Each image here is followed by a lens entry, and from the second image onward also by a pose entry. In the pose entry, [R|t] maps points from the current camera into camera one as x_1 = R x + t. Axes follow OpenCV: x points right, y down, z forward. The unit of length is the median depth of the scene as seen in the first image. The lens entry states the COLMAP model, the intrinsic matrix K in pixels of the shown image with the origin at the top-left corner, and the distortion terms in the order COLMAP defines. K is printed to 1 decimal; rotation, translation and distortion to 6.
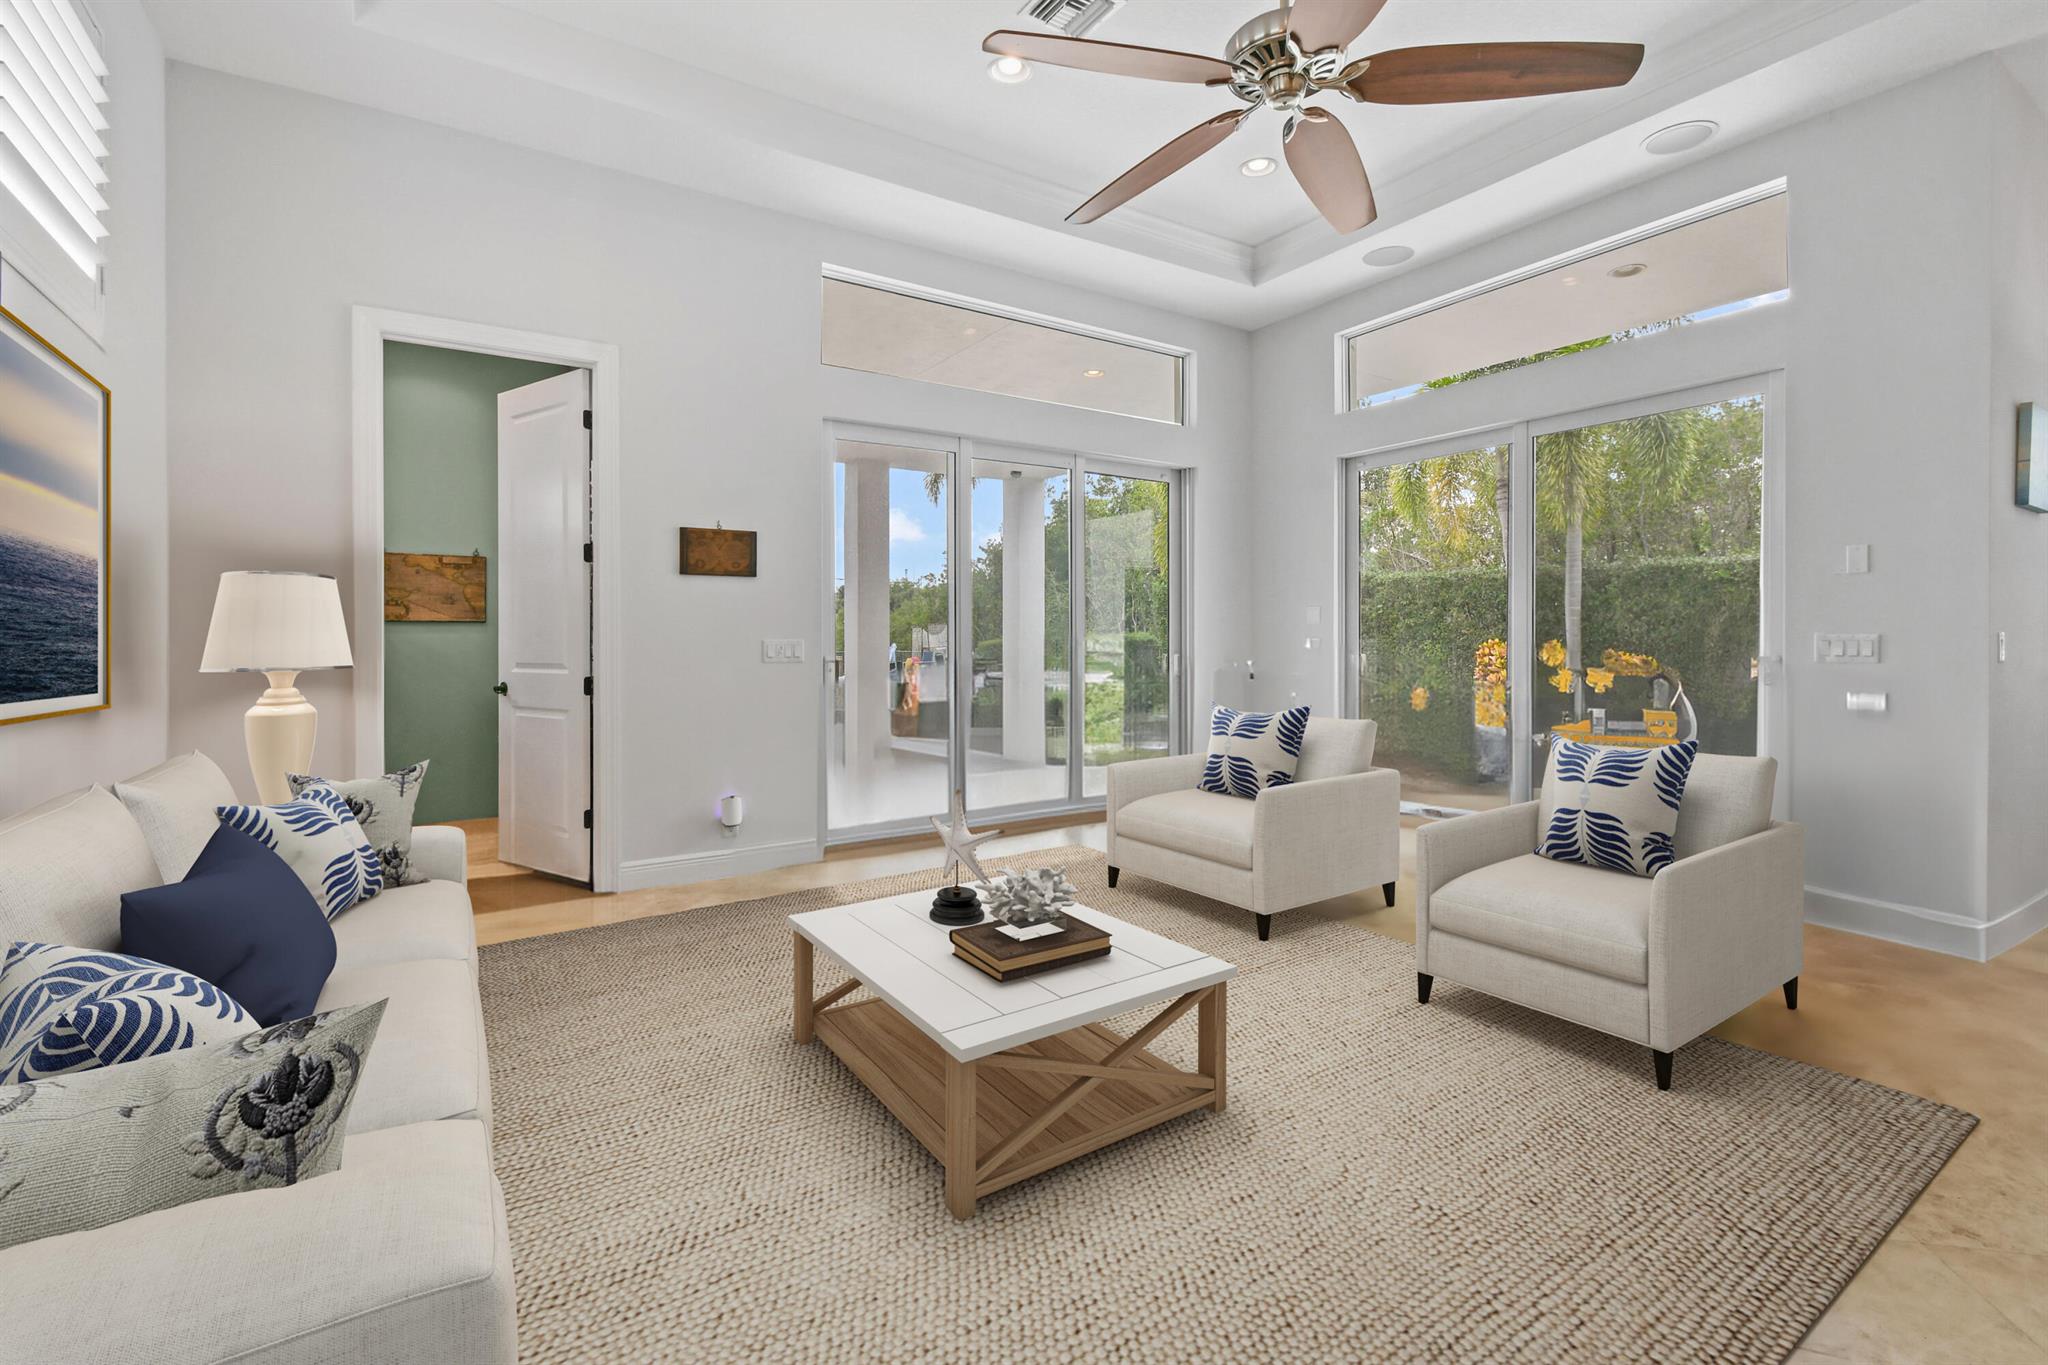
lens RADIAL K [[914.2, 0, 1026.2], [0, 914.2, 657.7], [0, 0, 1]] dist [-0.001302, -0.000312]
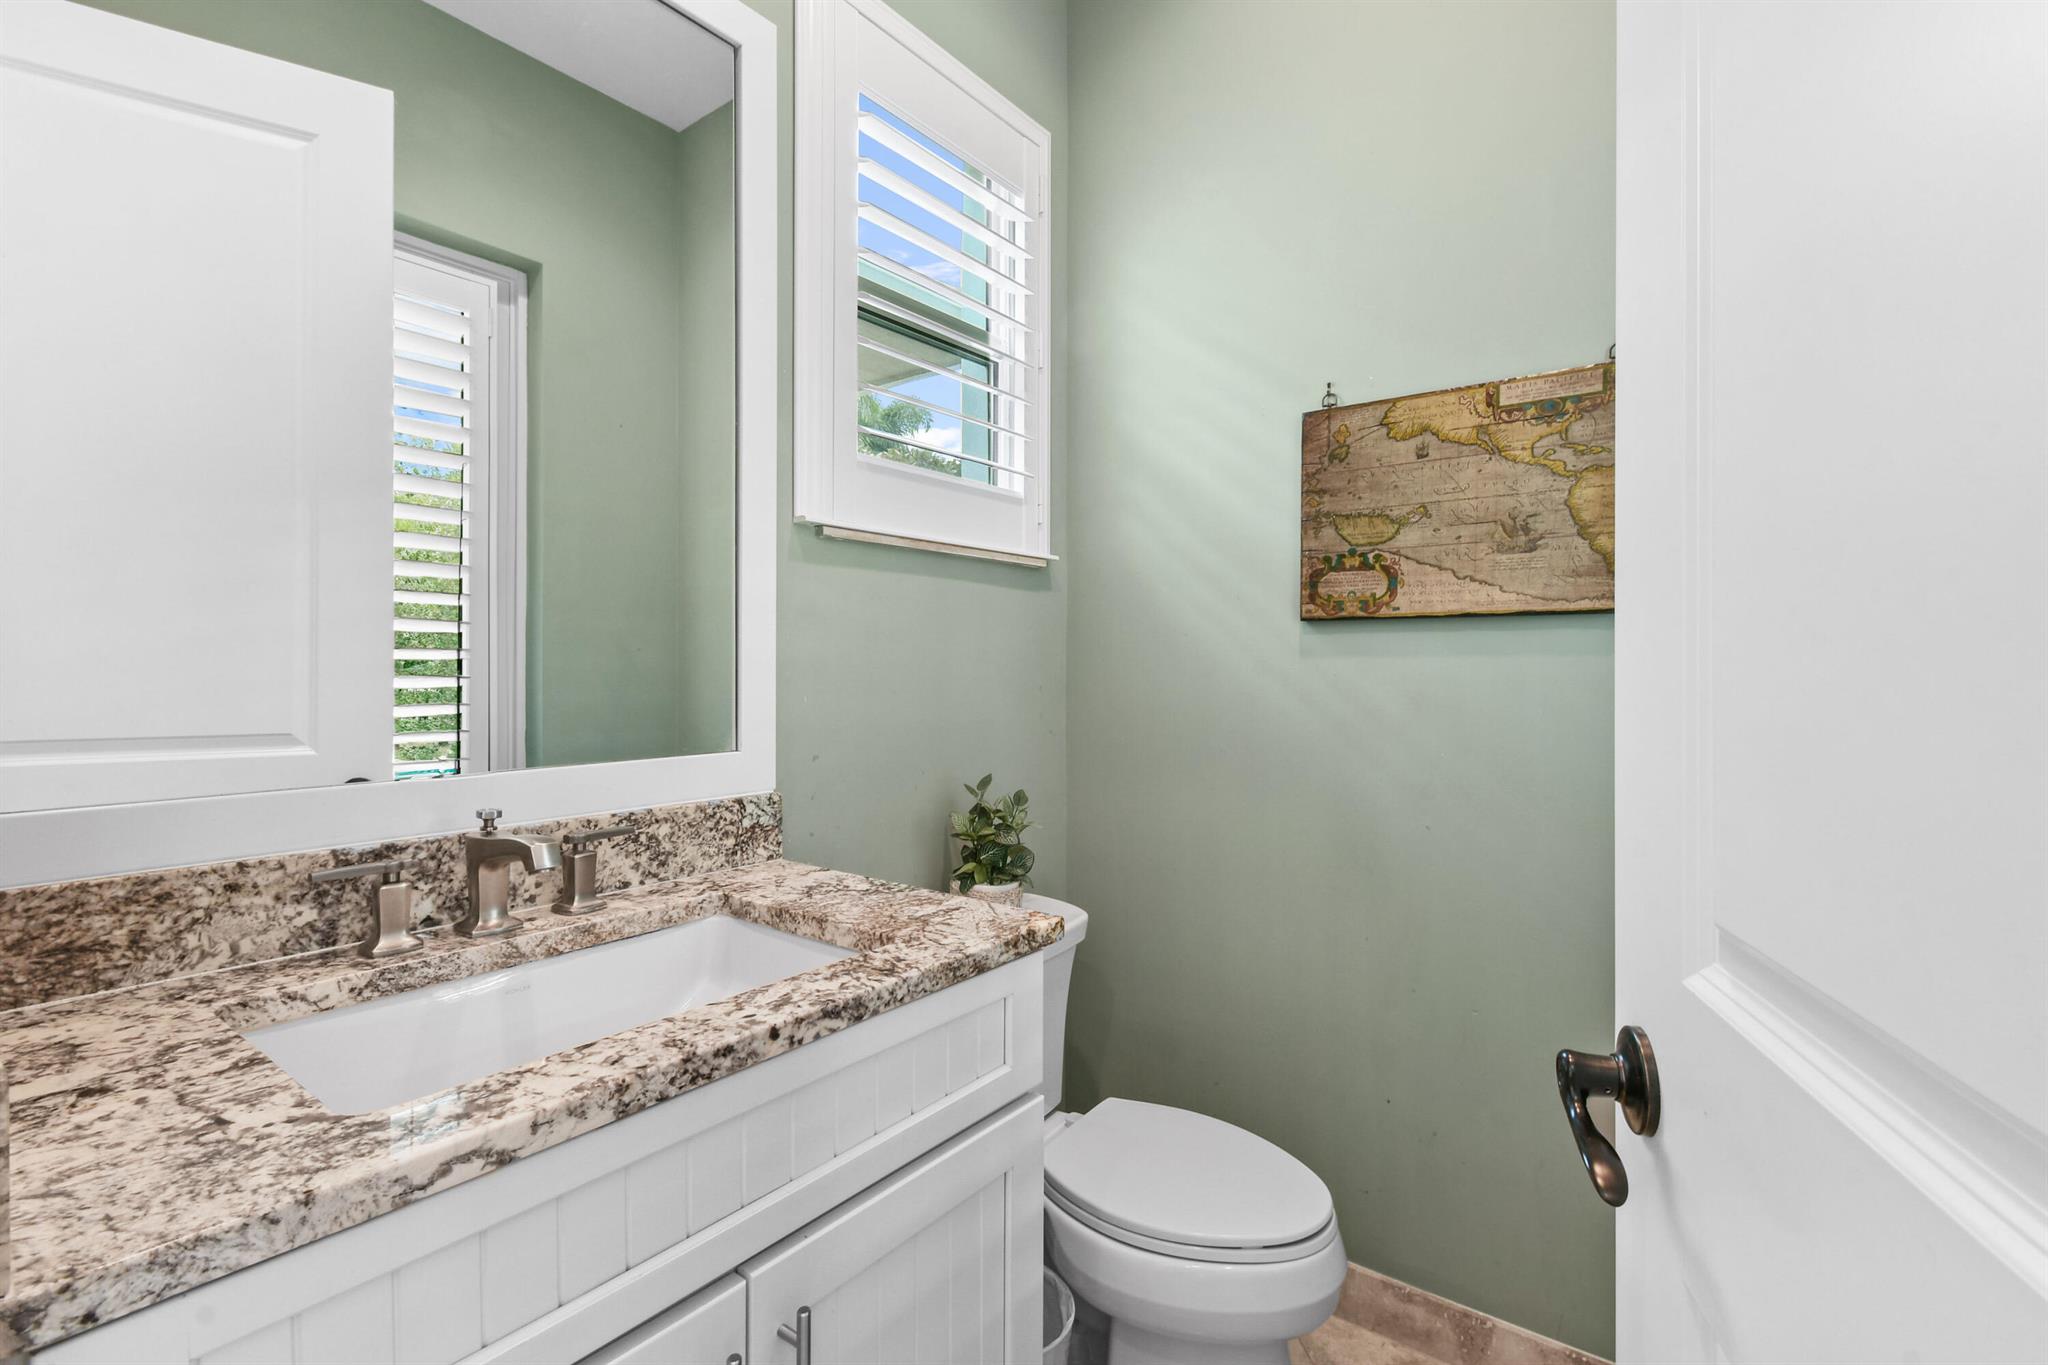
lens RADIAL K [[914.2, 0, 1026.2], [0, 914.2, 657.7], [0, 0, 1]] dist [-0.001302, -0.000312]
pose [[0.329073, 0.001957, -0.944302, -0.421942], [-0.012121, 0.999924, -0.002152, -0.023997], [0.944227, 0.012154, 0.329072, 0.773682]]
